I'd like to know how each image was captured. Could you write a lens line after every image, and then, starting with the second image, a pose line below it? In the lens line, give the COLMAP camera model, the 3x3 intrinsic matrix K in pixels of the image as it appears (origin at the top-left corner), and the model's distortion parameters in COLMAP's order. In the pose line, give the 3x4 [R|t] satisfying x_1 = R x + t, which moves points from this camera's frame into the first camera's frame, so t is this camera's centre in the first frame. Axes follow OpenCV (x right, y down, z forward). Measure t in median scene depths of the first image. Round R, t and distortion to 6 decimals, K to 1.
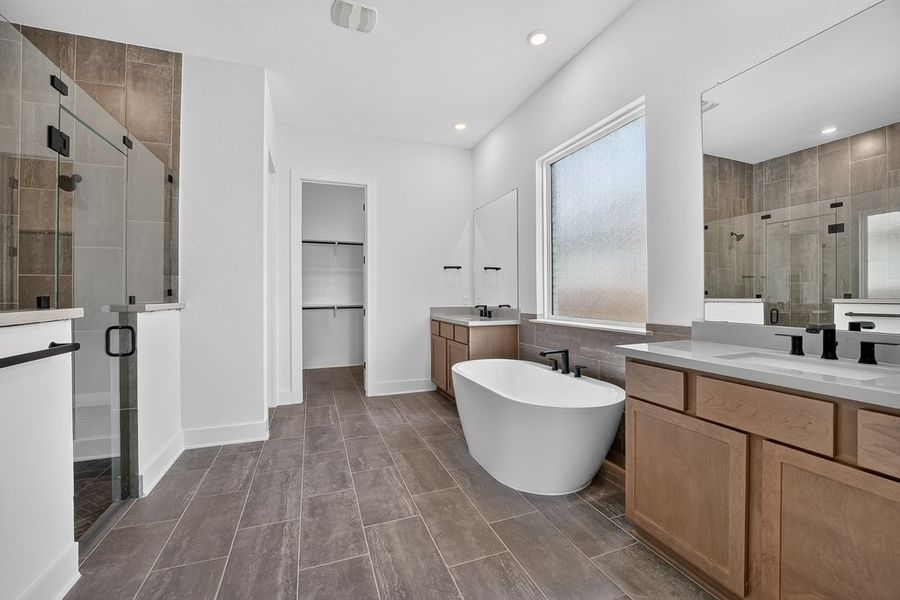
lens RADIAL K [[365.2, 0, 448.1], [0, 365.2, 296.1], [0, 0, 1]] dist [-0.022837, 0.000047]
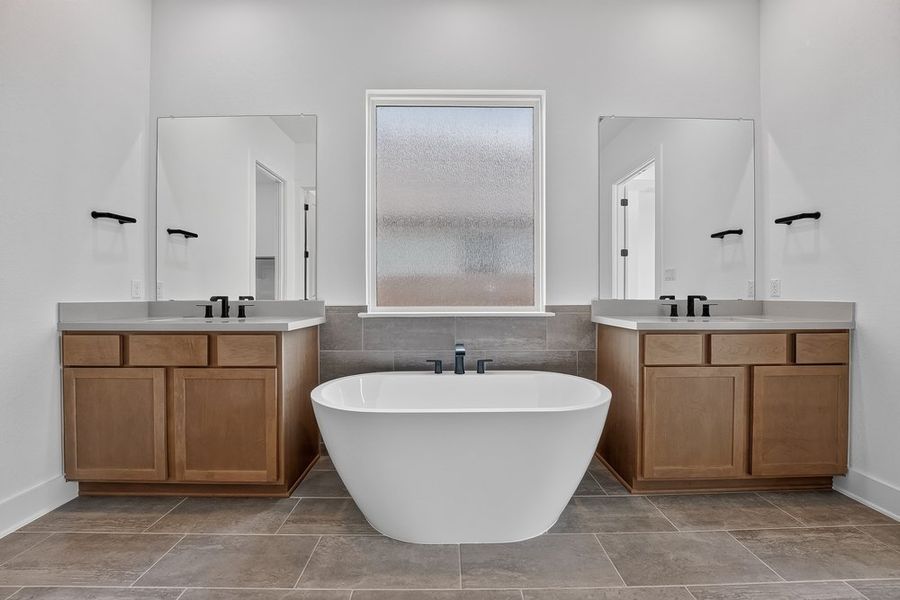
lens RADIAL K [[365.2, 0, 449.5], [0, 365.2, 297.3], [0, 0, 1]] dist [-0.022837, 0.000047]
pose [[0.343816, -0.003907, 0.939029, -0.479757], [0.003265, 0.999990, 0.002965, 0.041205], [-0.939031, 0.002047, 0.343825, 0.781395]]
